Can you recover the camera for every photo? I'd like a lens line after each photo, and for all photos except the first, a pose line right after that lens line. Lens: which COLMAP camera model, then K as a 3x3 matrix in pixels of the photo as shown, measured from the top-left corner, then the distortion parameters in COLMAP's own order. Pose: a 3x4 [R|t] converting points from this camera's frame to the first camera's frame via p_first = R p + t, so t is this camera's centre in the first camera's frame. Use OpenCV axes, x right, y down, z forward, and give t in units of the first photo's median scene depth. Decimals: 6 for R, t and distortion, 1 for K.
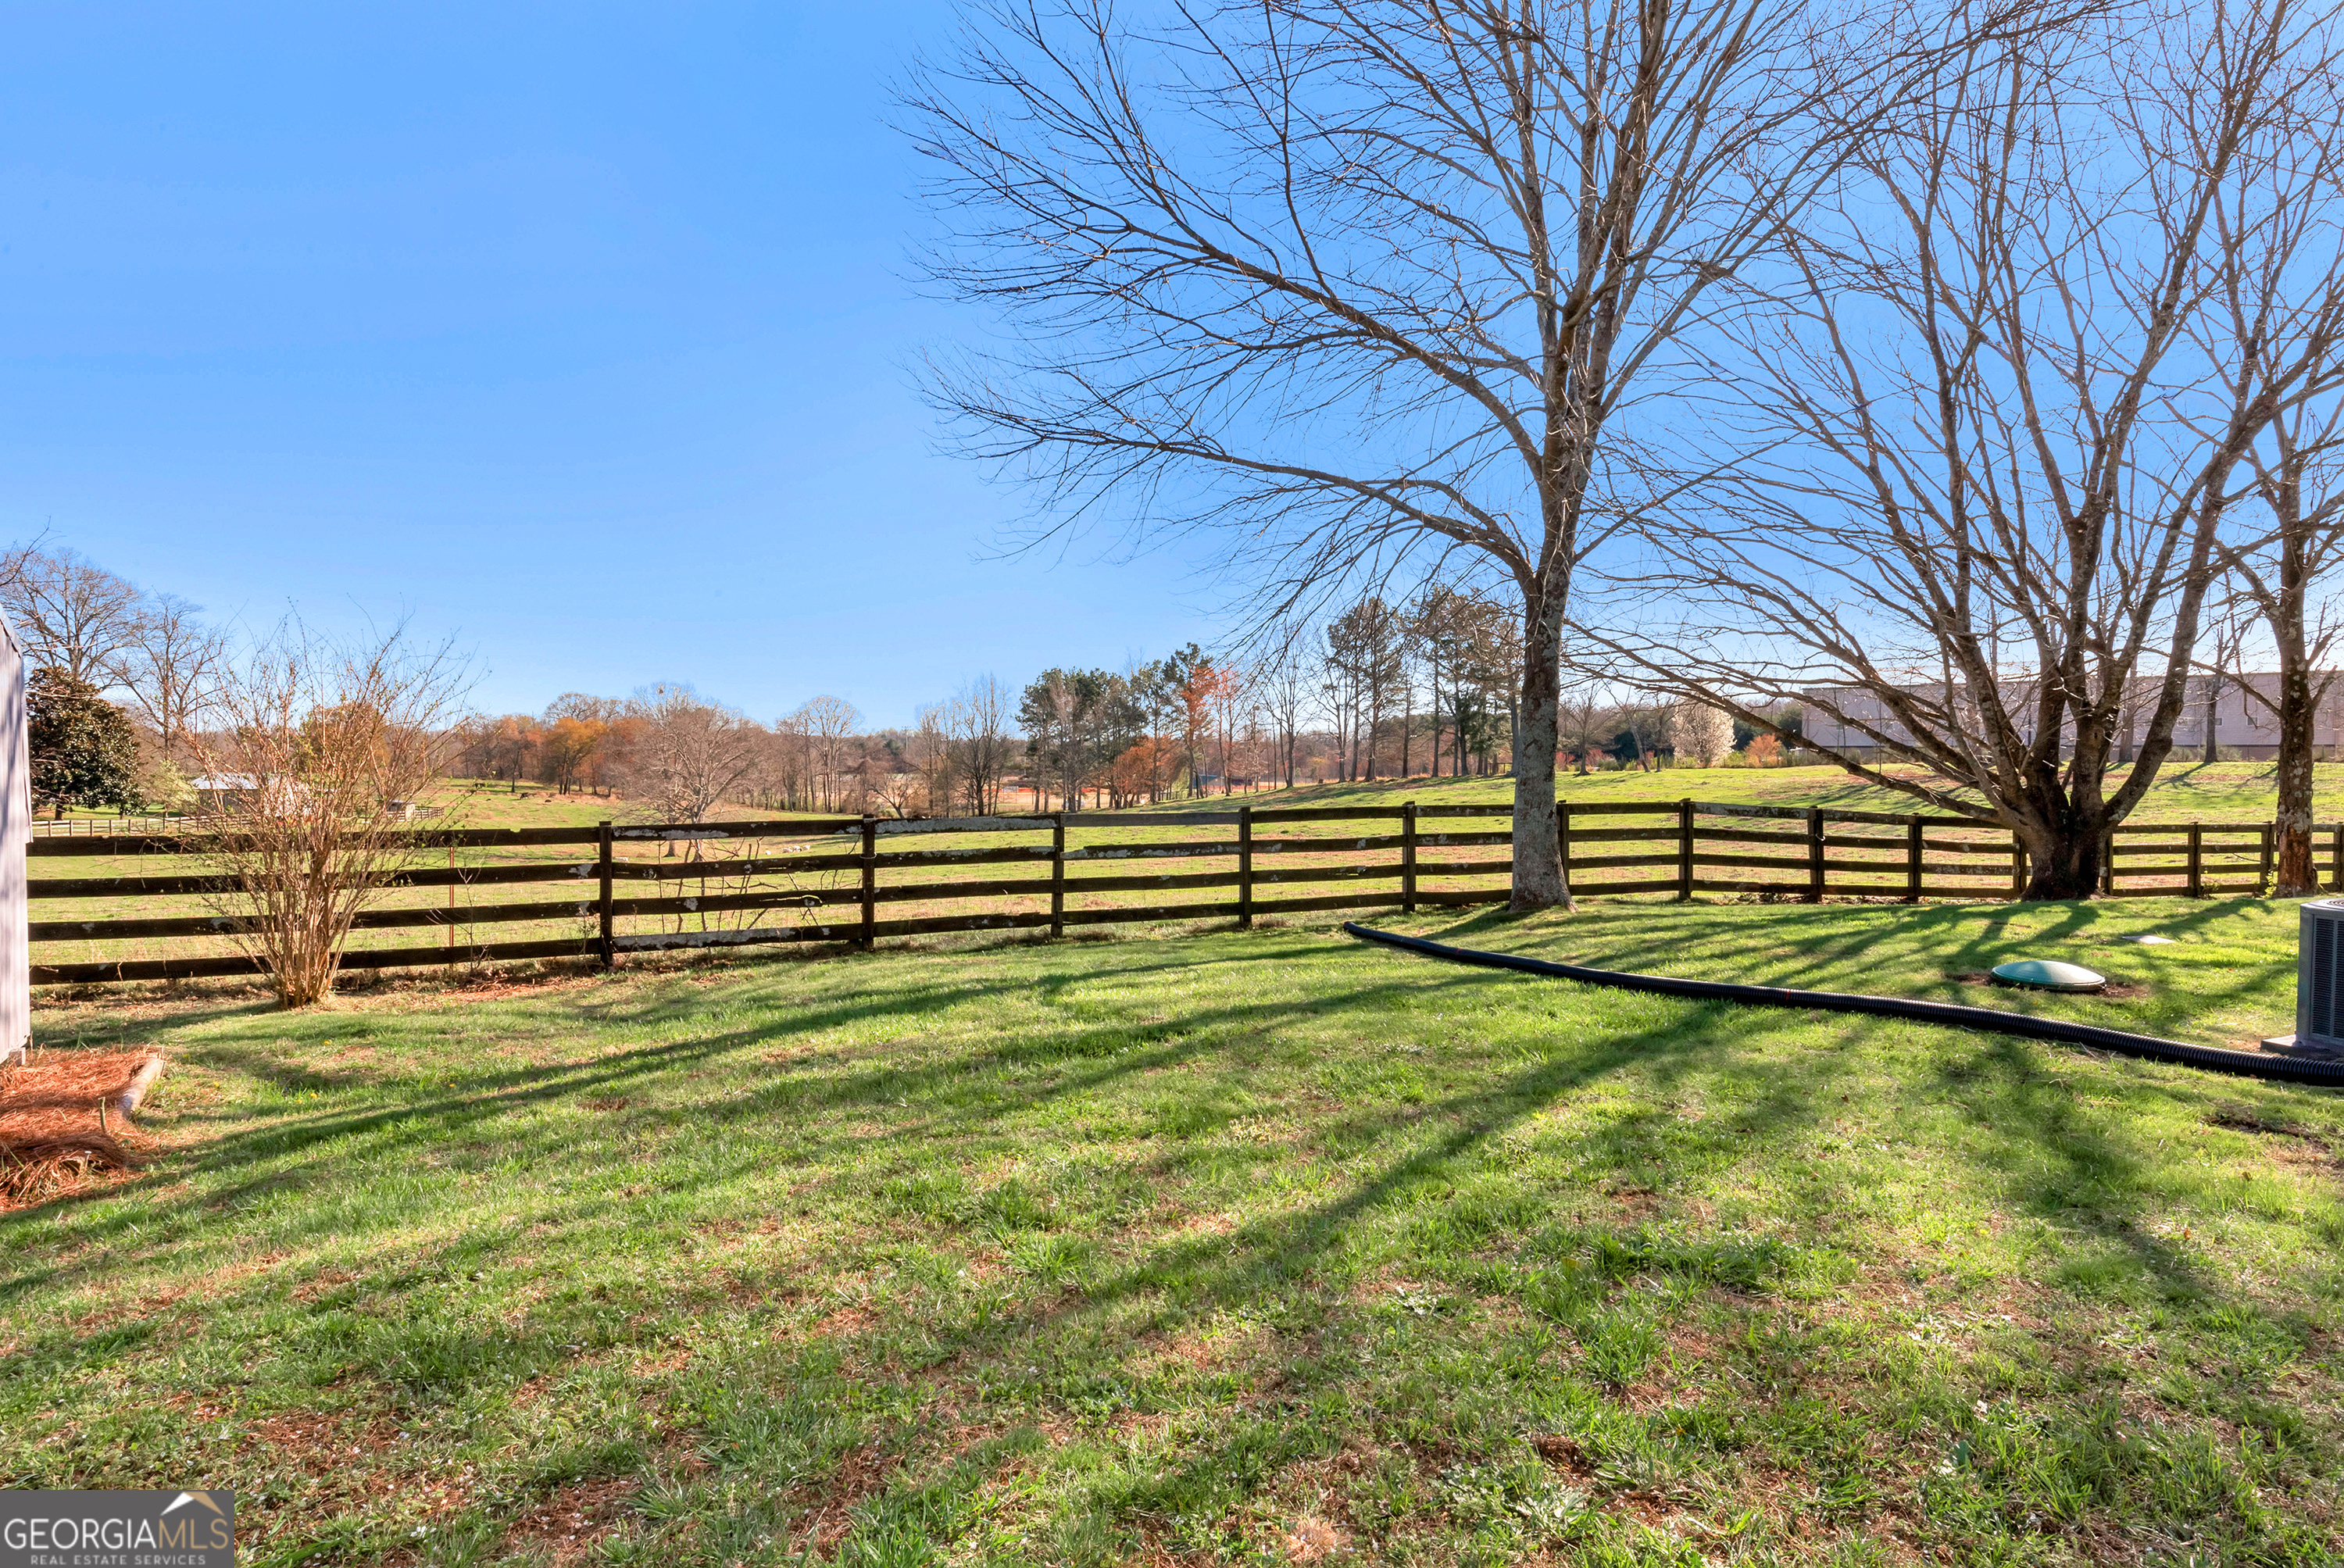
lens RADIAL K [[1267.0, 0, 1184.4], [0, 1267.0, 768.2], [0, 0, 1]] dist [0.001300, -0.001364]
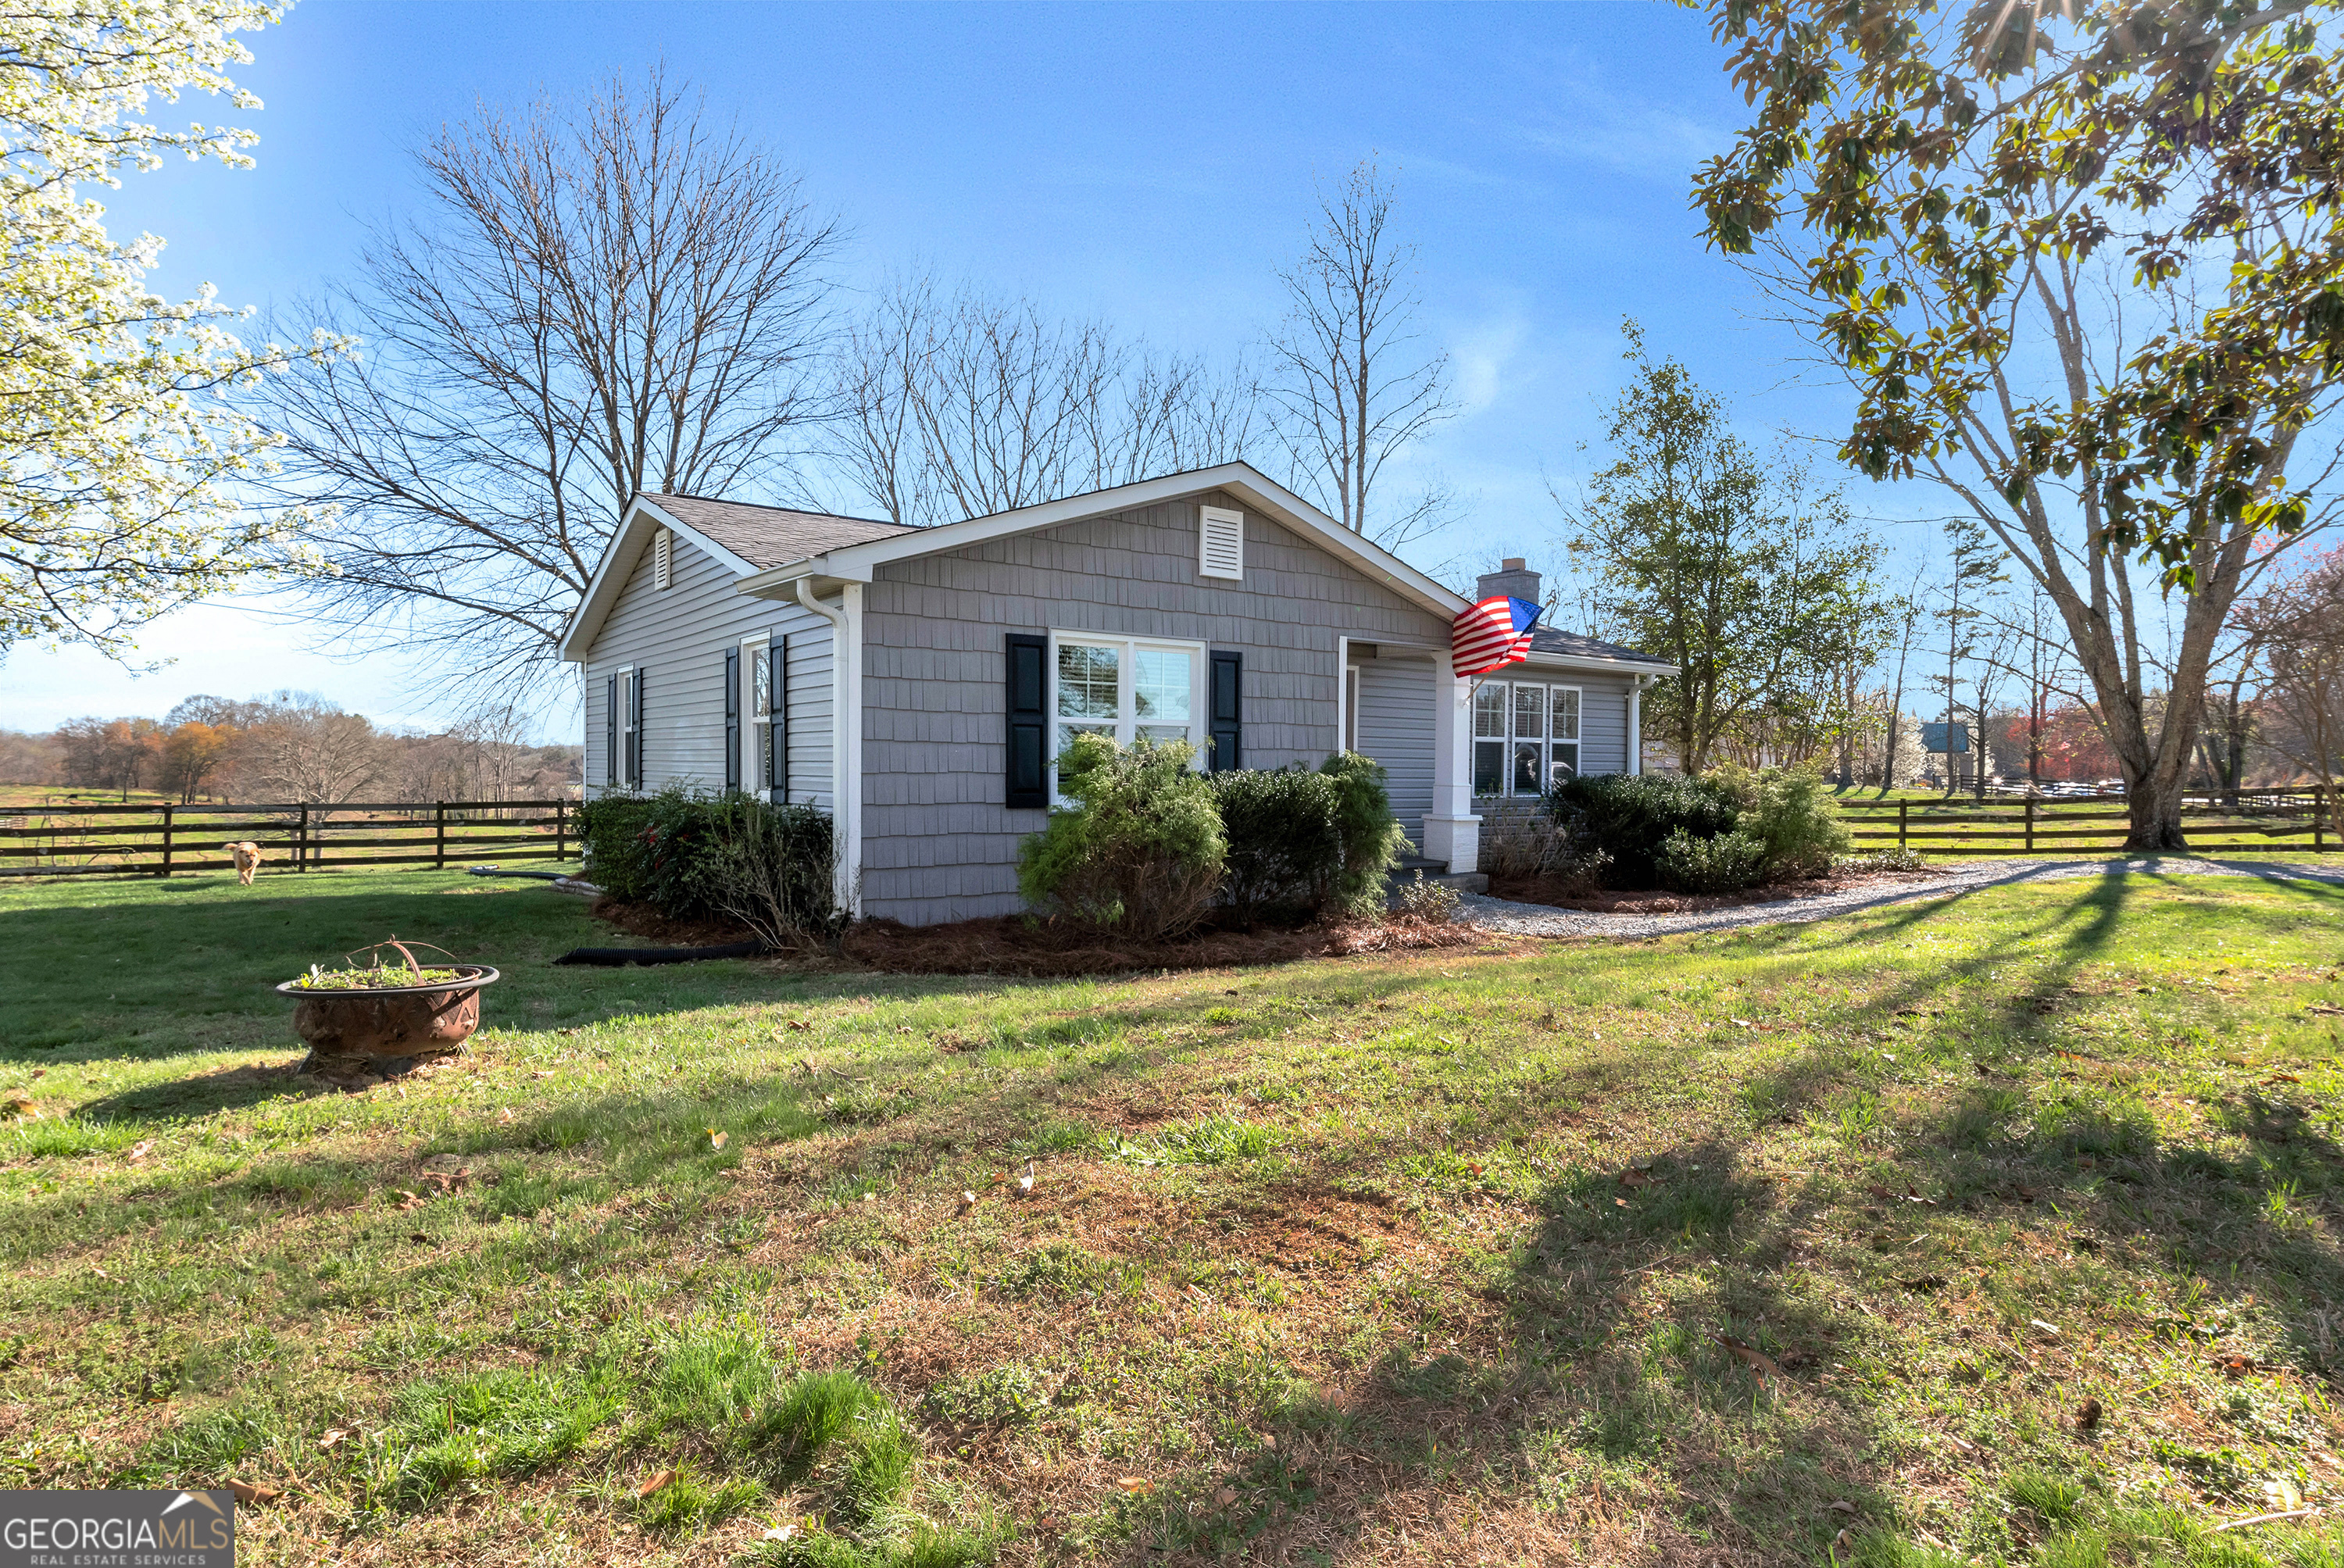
lens RADIAL K [[1238.6, 0, 1175.6], [0, 1238.6, 803.3], [0, 0, 1]] dist [0.001138, -0.000877]
pose [[0.978182, 0.003360, 0.207721, 0.819394], [-0.006796, 0.999852, 0.015830, 0.000320], [-0.207637, -0.016897, 0.978060, -1.057196]]
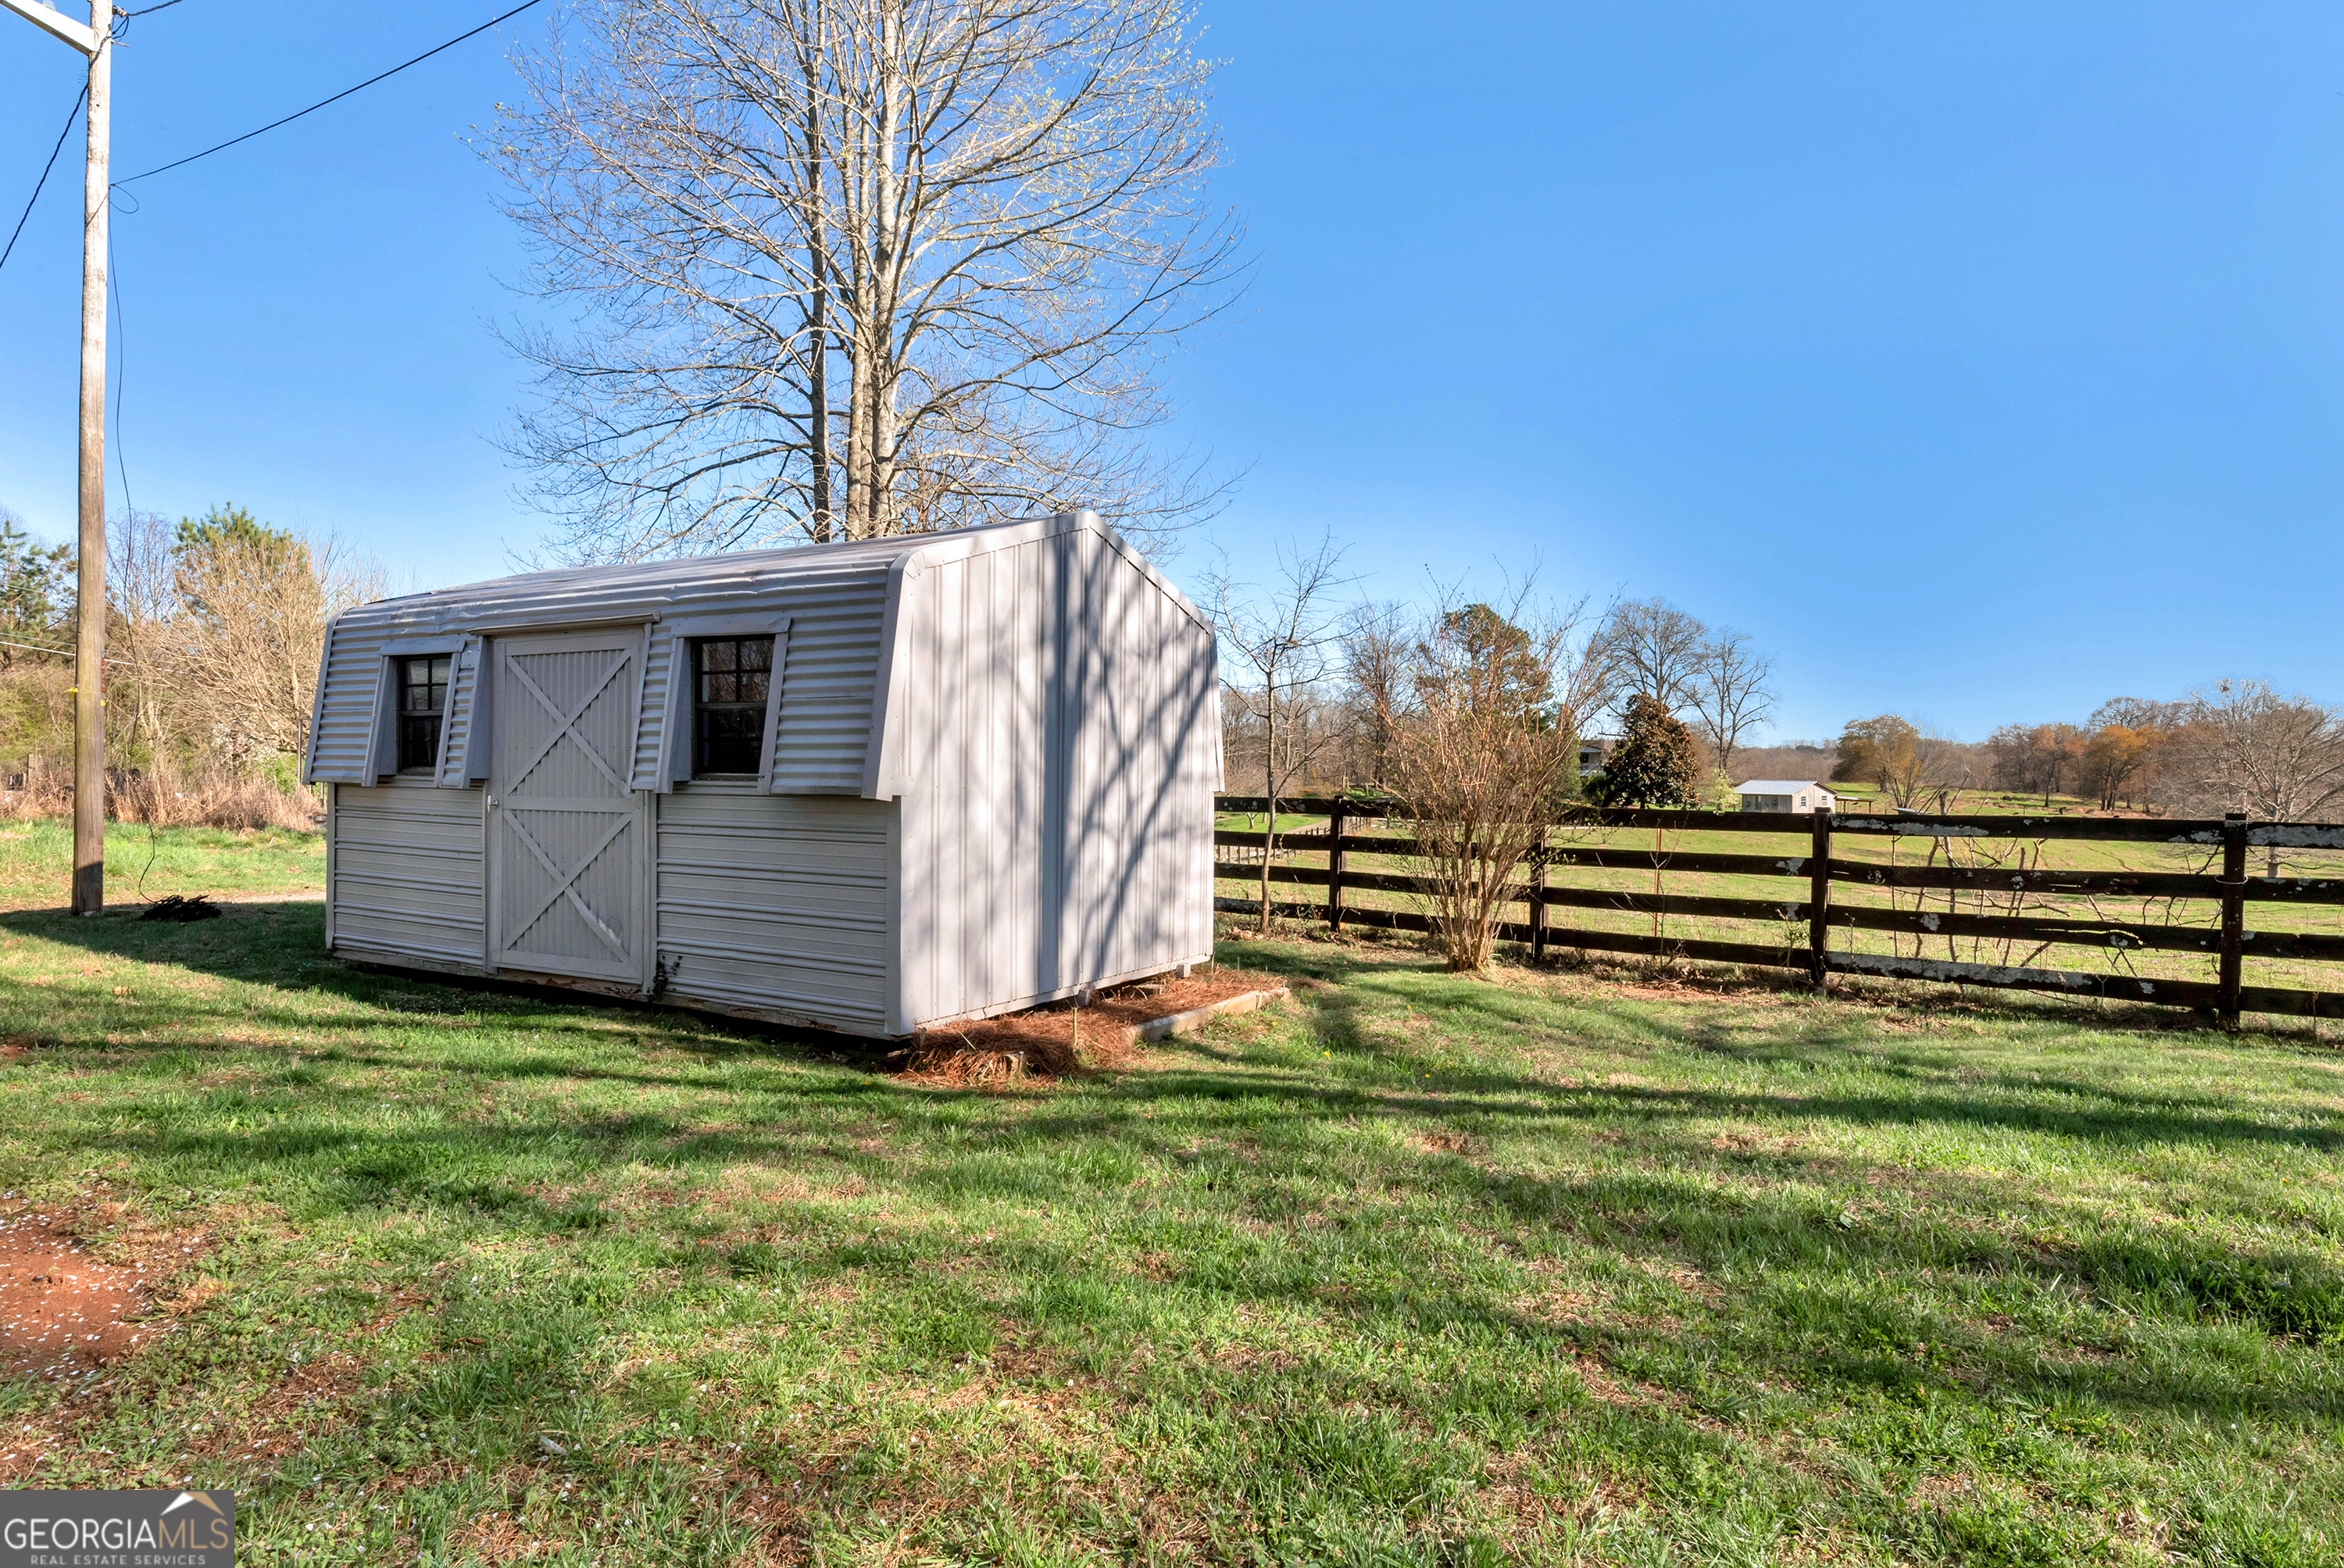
lens RADIAL K [[1267.0, 0, 1184.4], [0, 1267.0, 768.2], [0, 0, 1]] dist [0.001300, -0.001364]
pose [[0.461751, 0.006113, -0.886989, 0.072662], [-0.014891, 0.999889, -0.000861, 0.023008], [0.886885, 0.013606, 0.461790, 0.257292]]
